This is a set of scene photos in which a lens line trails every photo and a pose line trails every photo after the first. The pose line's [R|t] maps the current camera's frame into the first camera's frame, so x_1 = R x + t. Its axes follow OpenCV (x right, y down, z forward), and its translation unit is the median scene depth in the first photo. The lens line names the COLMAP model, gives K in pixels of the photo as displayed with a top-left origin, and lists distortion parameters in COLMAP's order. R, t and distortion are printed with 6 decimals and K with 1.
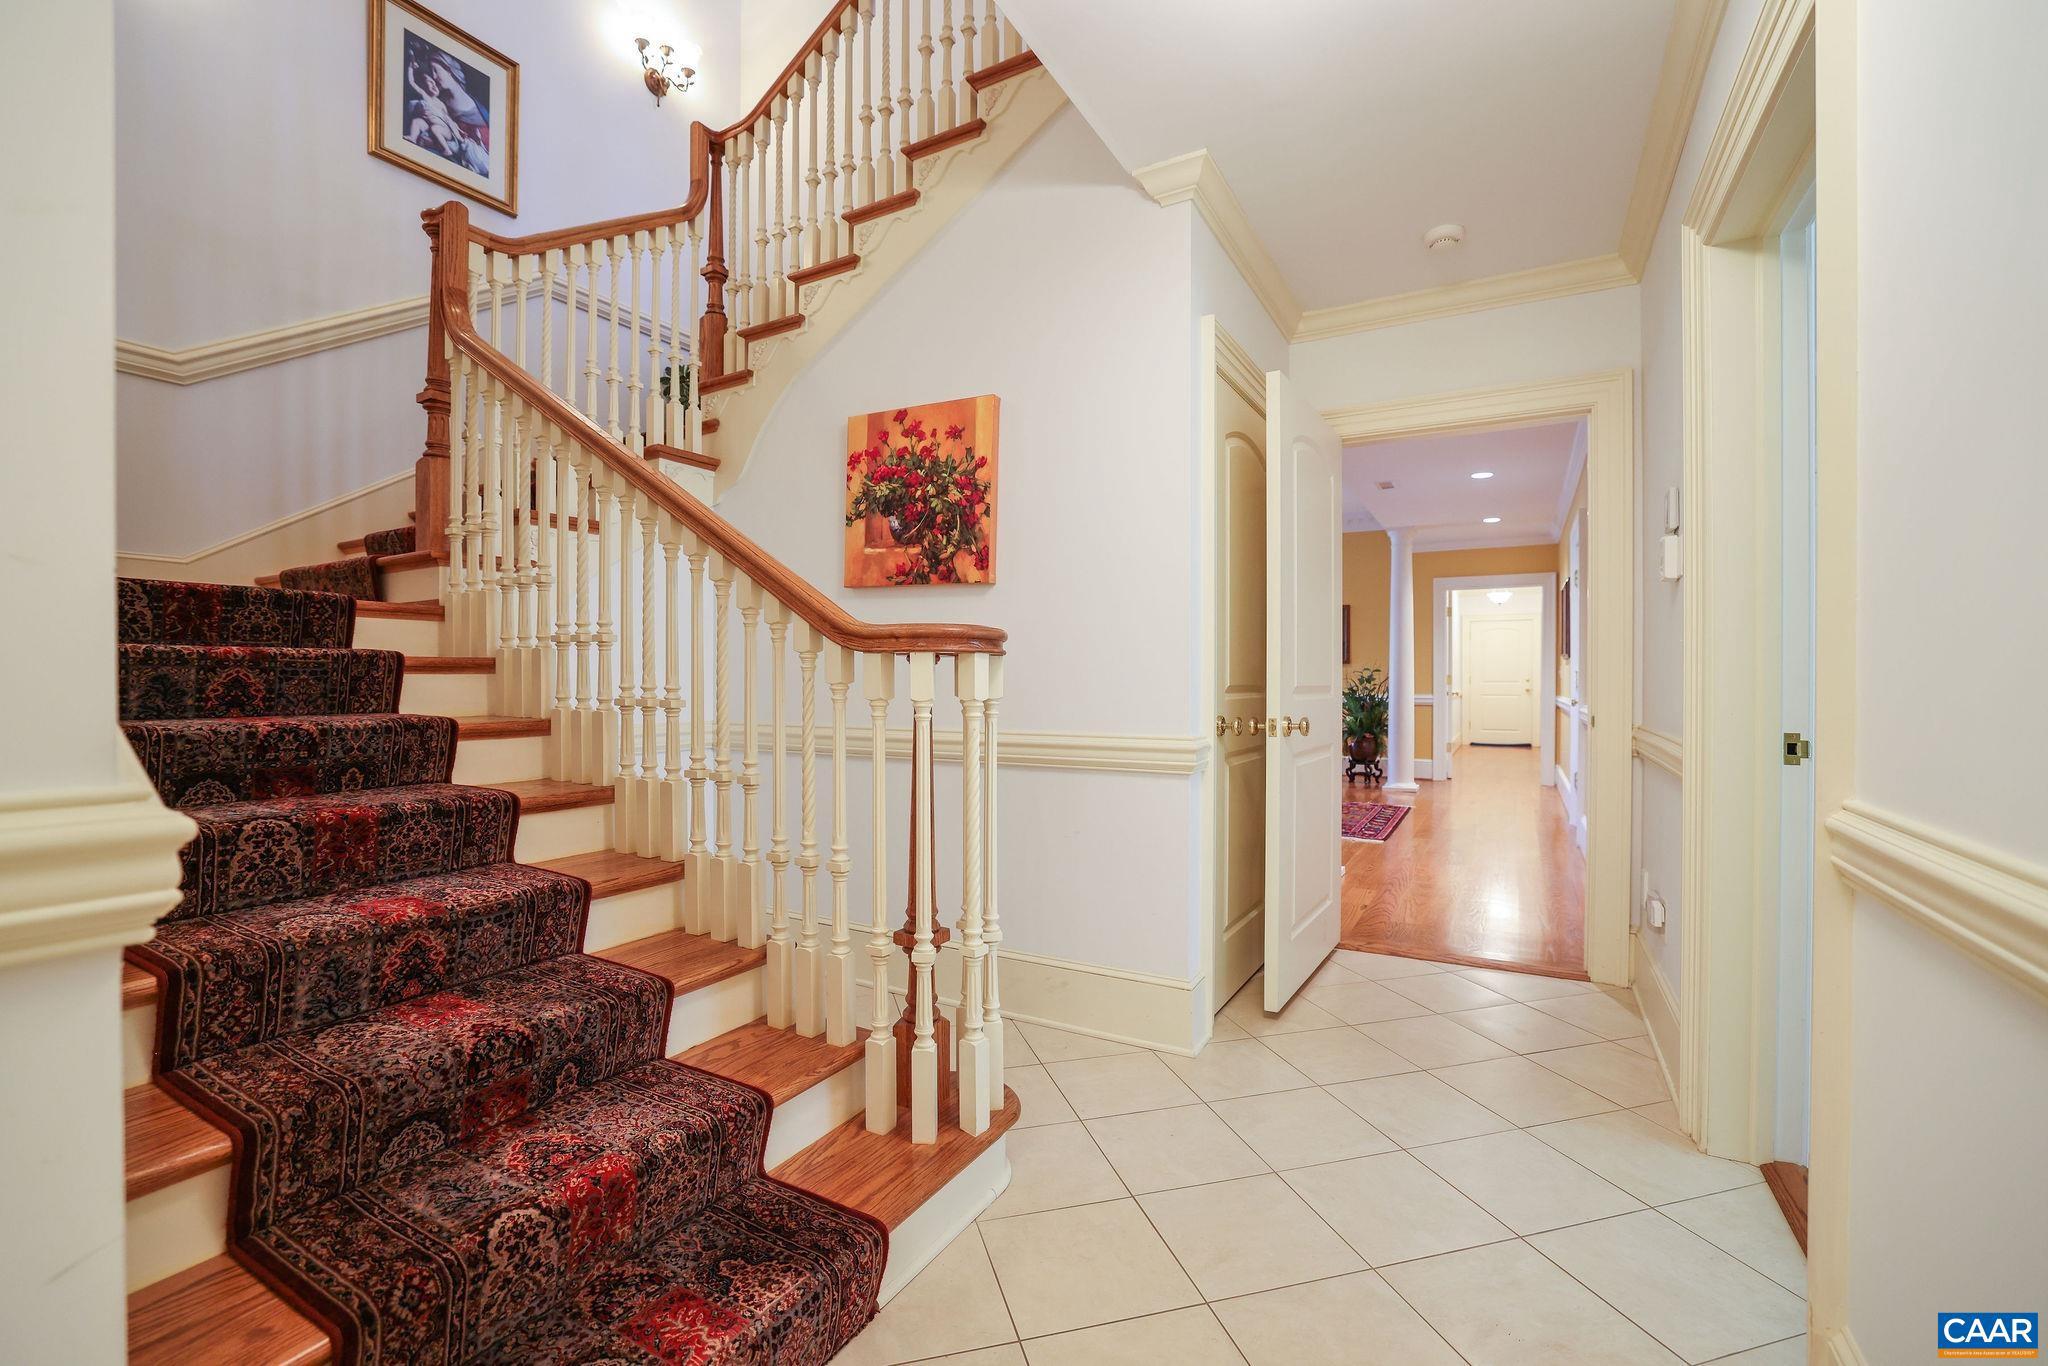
lens RADIAL K [[872.4, 0, 1008.3], [0, 872.4, 681.3], [0, 0, 1]] dist [-0.000860, 0.000026]
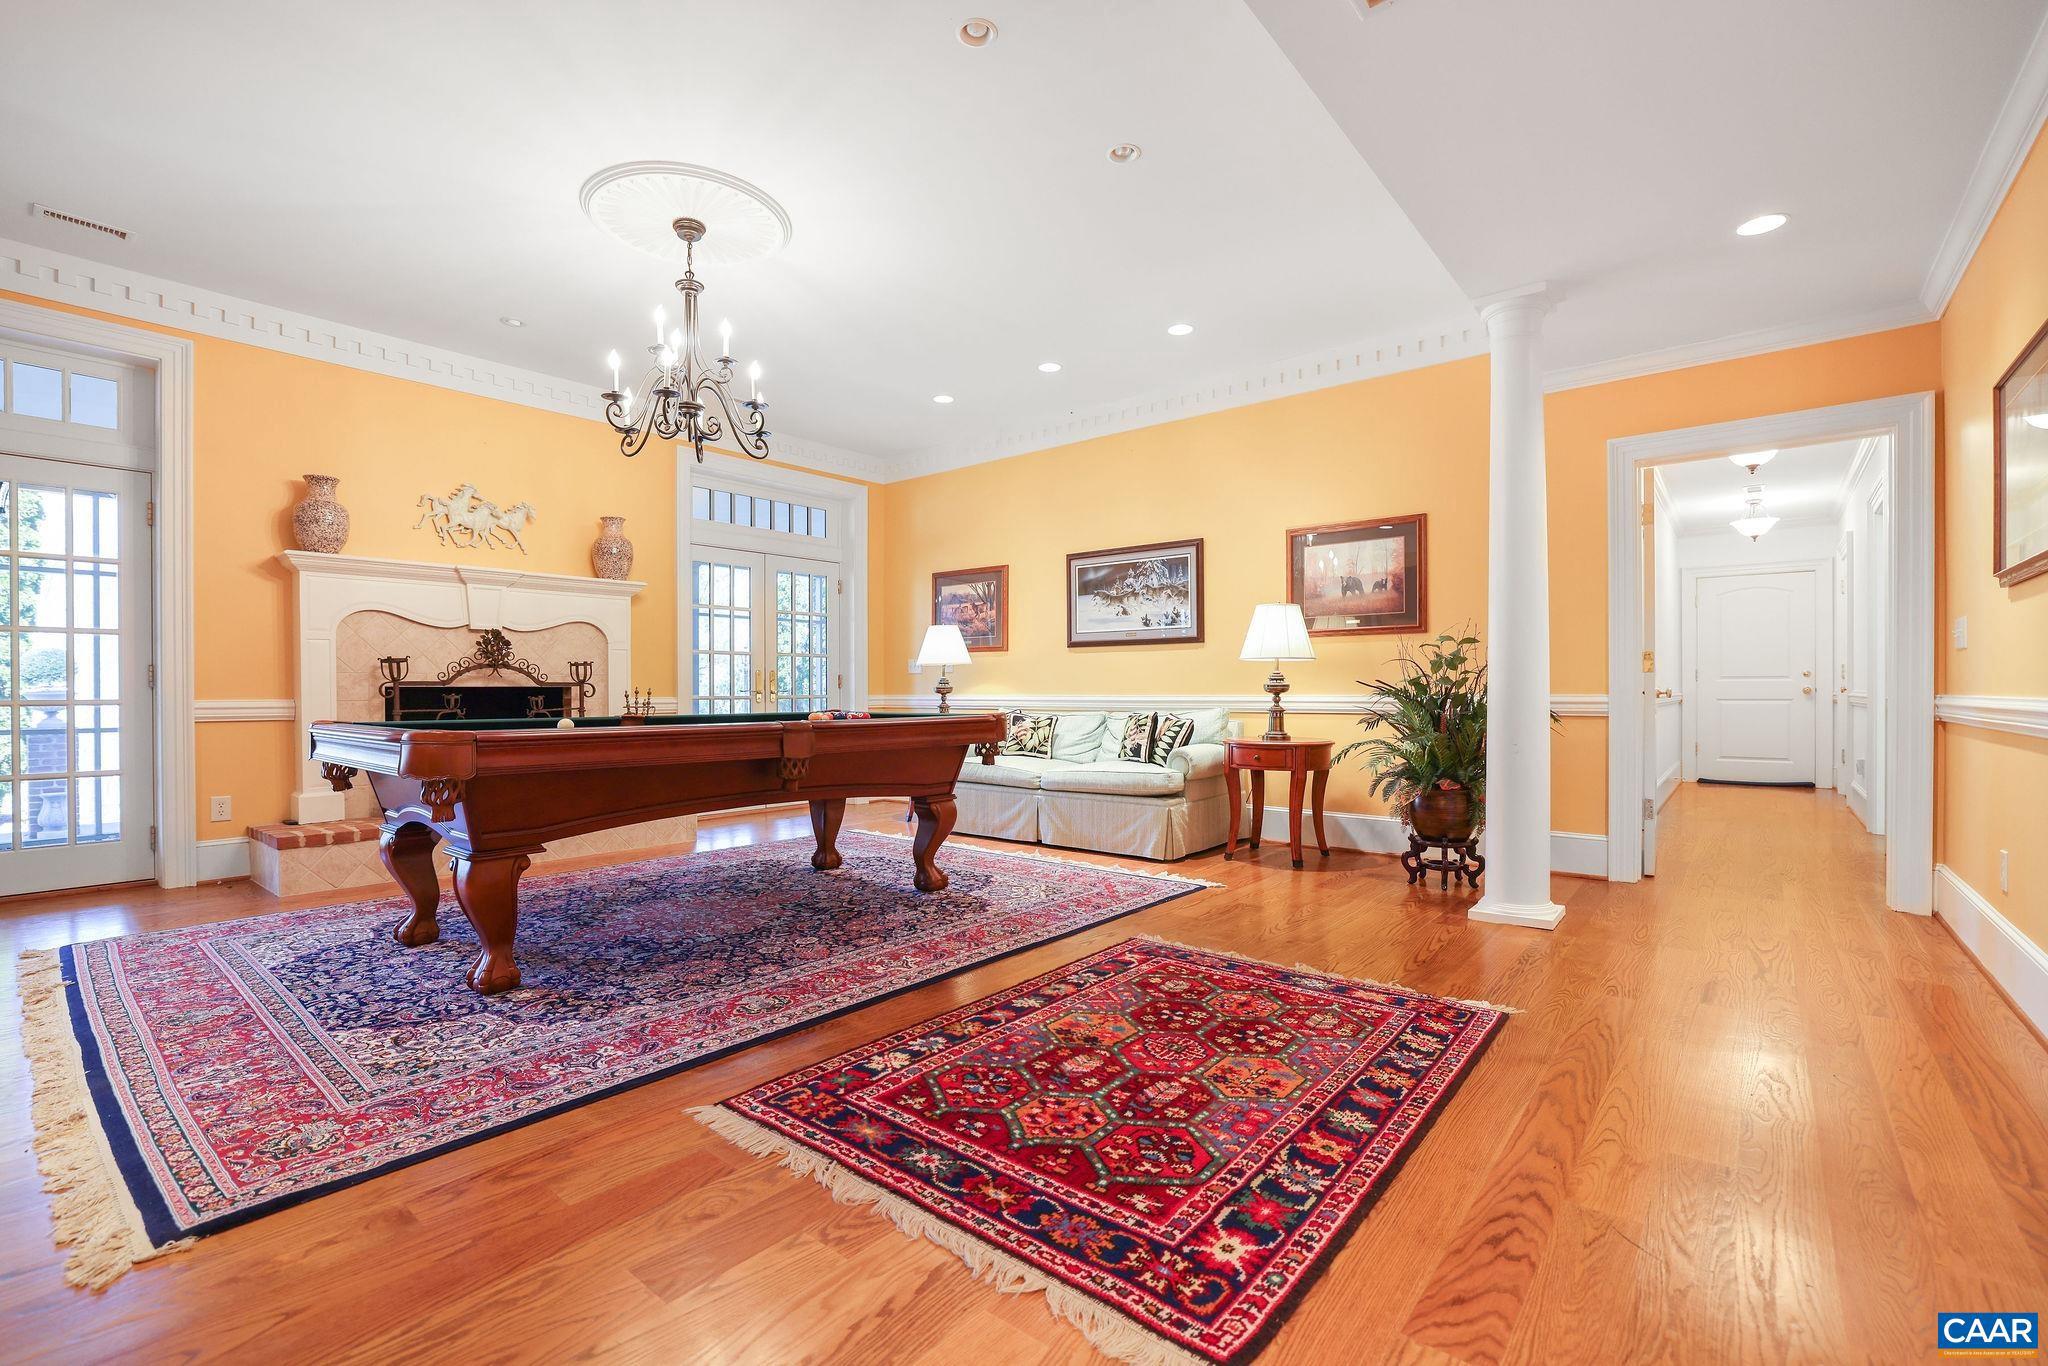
lens RADIAL K [[872.4, 0, 1039.6], [0, 872.4, 692.2], [0, 0, 1]] dist [-0.000860, 0.000026]
pose [[0.987348, -0.003448, -0.158528, 0.271172], [0.003732, 0.999992, 0.001490, 0.012990], [0.158522, -0.002062, 0.987353, 0.512013]]
